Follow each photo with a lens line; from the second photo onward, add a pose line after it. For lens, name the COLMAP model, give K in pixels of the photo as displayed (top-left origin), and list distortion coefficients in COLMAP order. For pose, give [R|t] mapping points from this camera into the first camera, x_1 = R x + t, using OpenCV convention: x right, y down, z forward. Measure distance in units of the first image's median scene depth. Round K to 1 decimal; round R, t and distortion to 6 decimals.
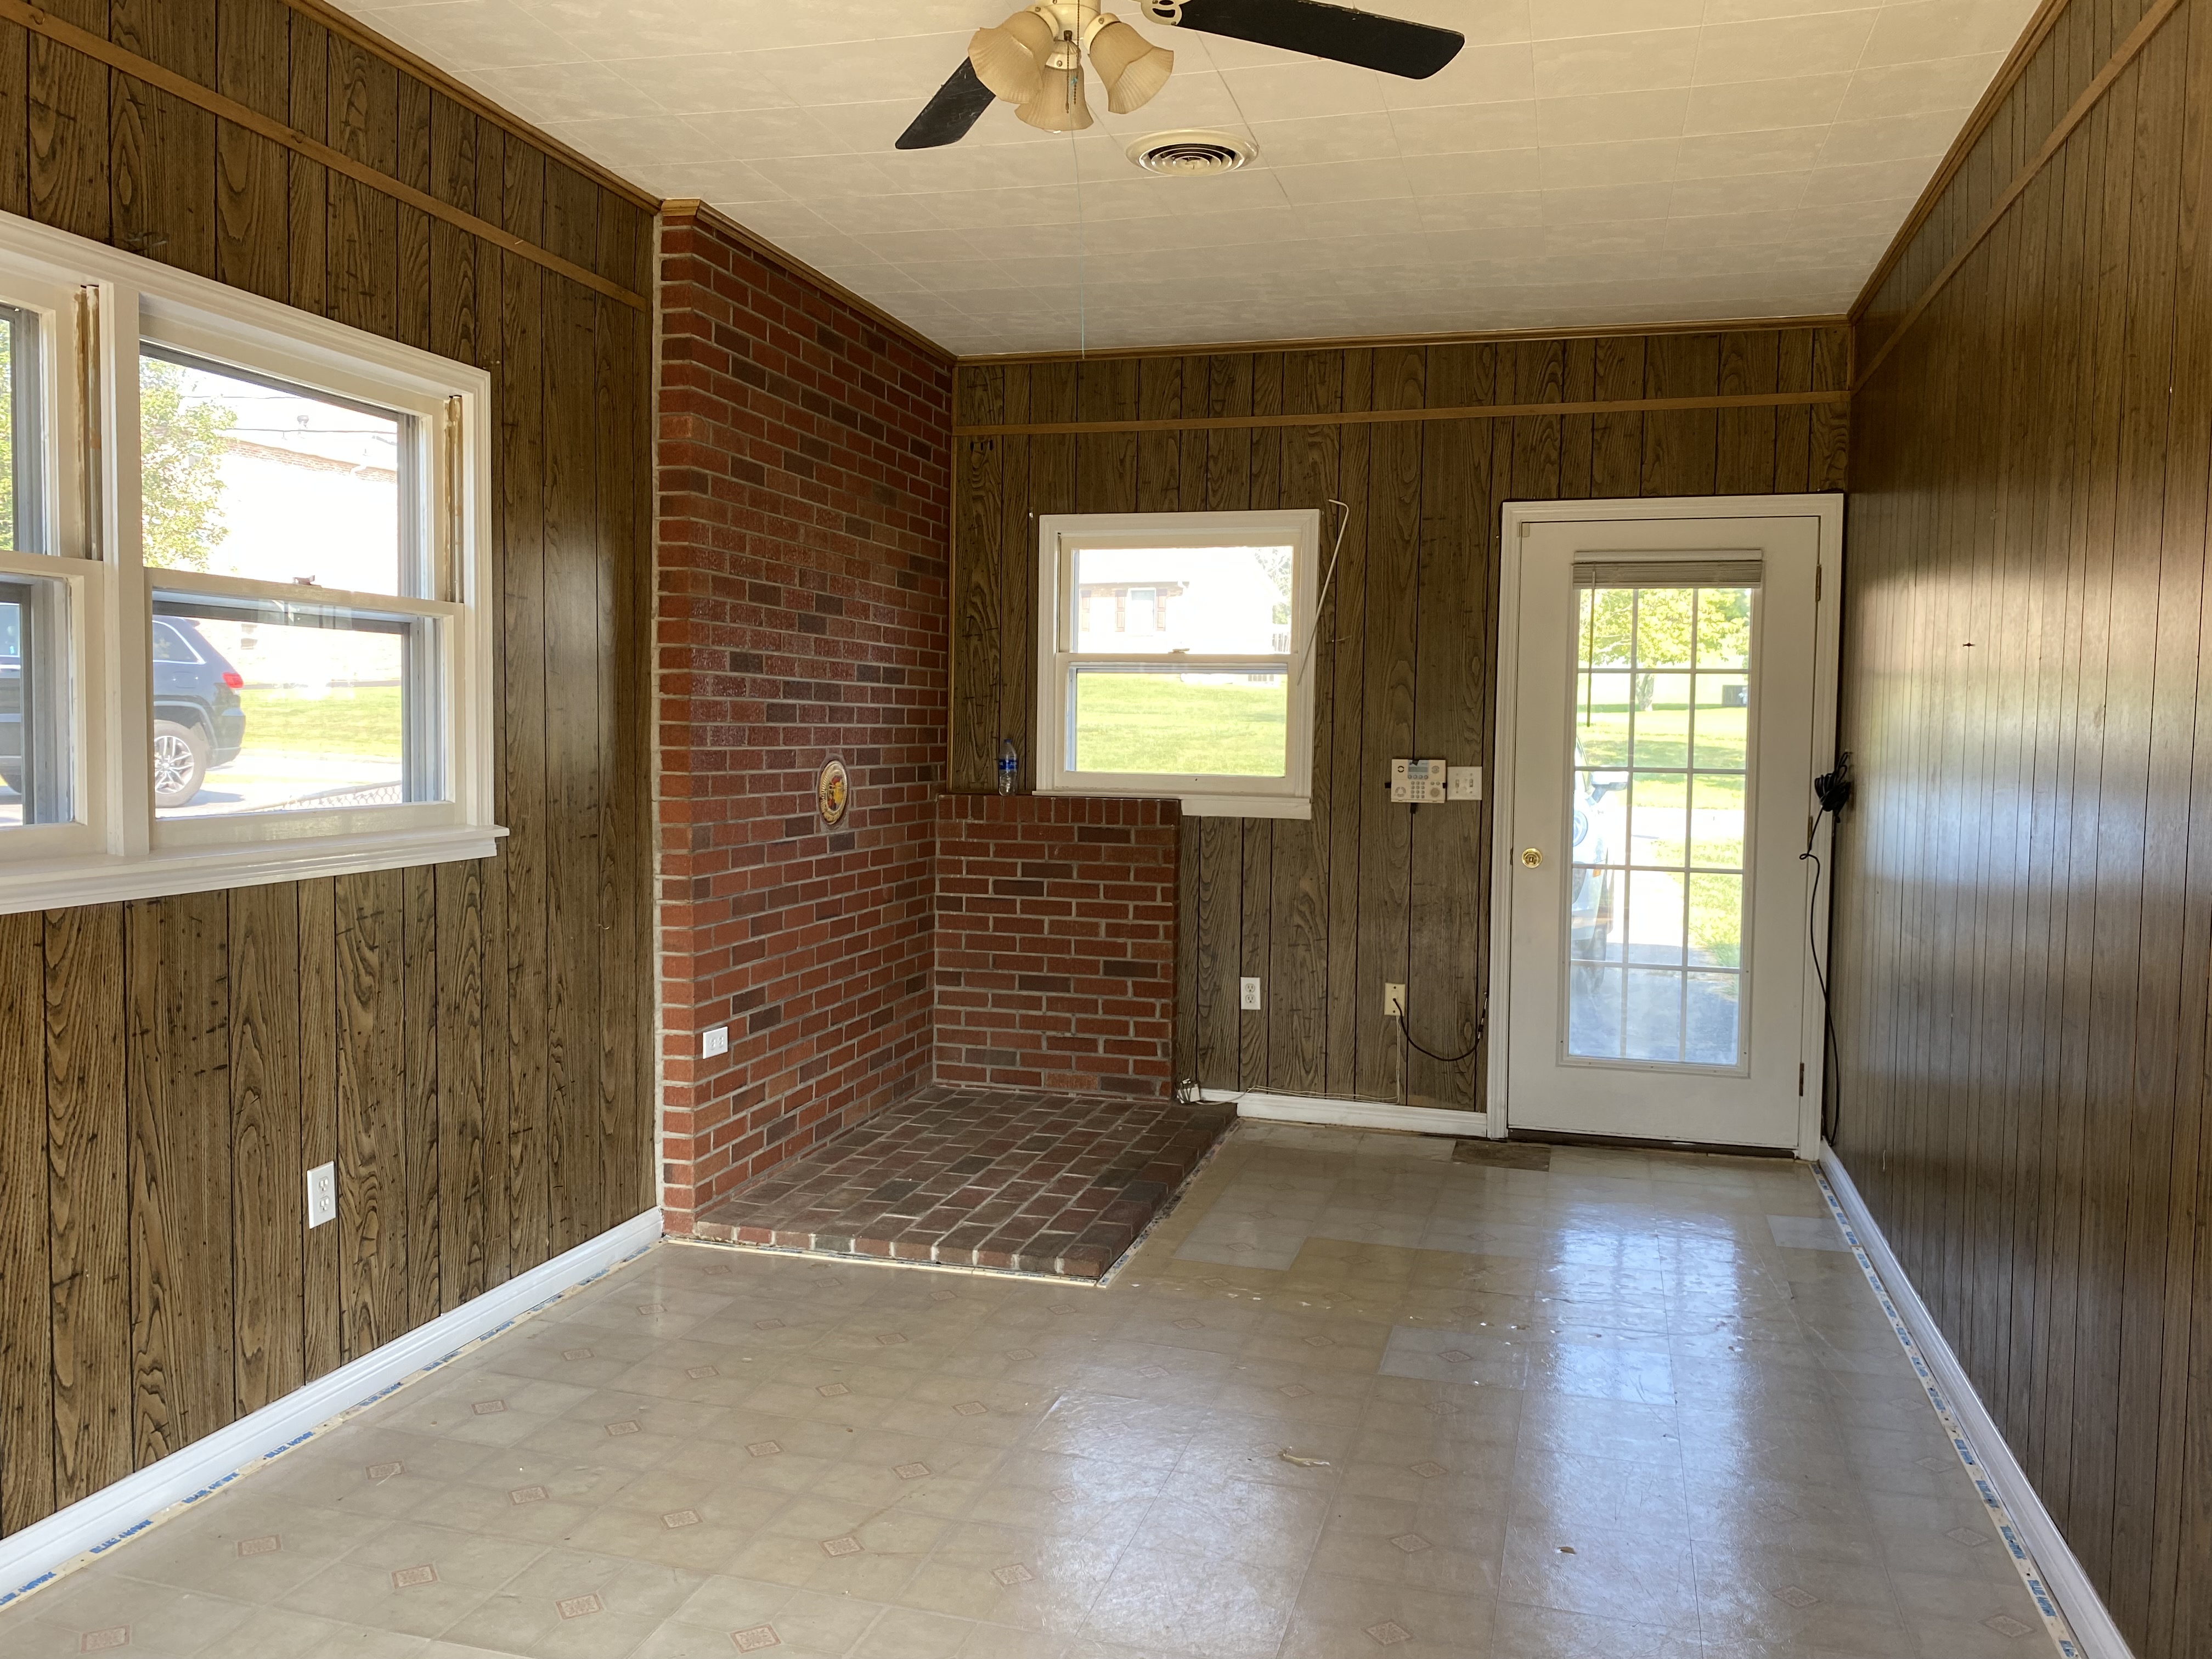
lens RADIAL K [[1742.4, 0, 1106.0], [0, 1742.4, 829.5], [0, 0, 1]] dist [0.075925, -0.083674]
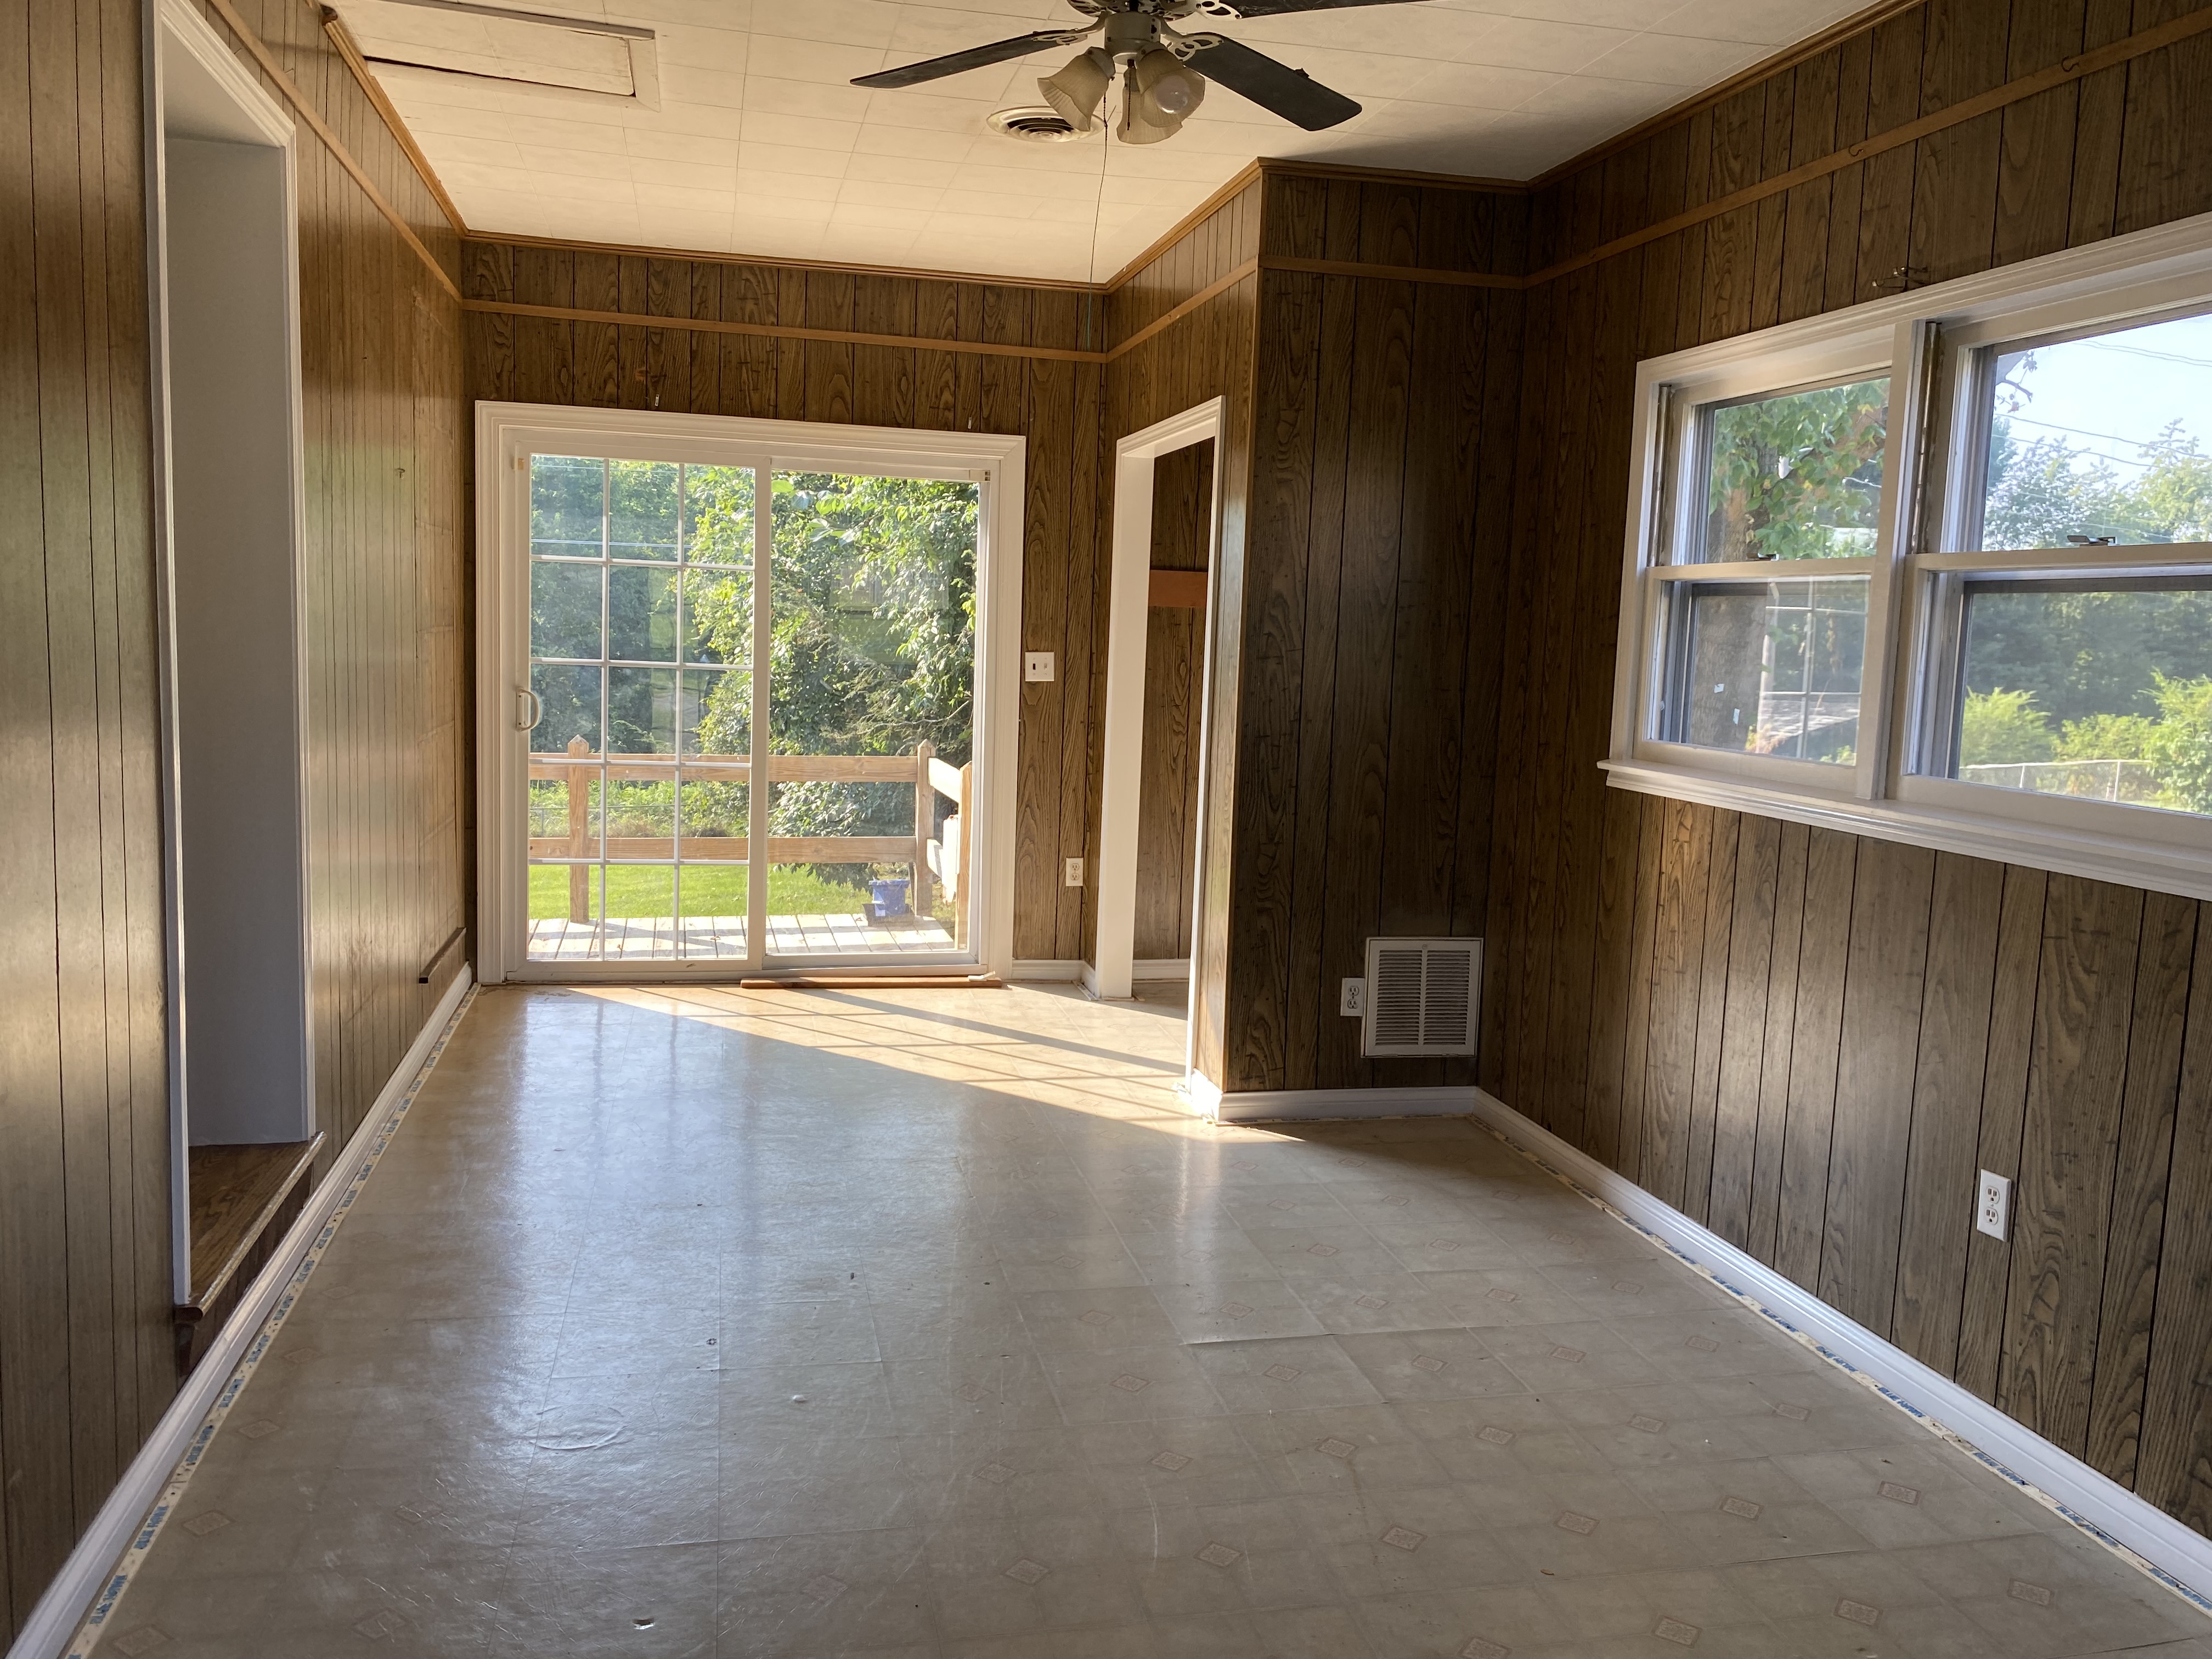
lens RADIAL K [[1742.4, 0, 1106.0], [0, 1742.4, 829.5], [0, 0, 1]] dist [0.075925, -0.083674]
pose [[-0.882965, 0.006196, -0.469397, 0.396087], [-0.077783, 0.984160, 0.159307, -0.098097], [0.462949, 0.177174, -0.868497, 1.523092]]
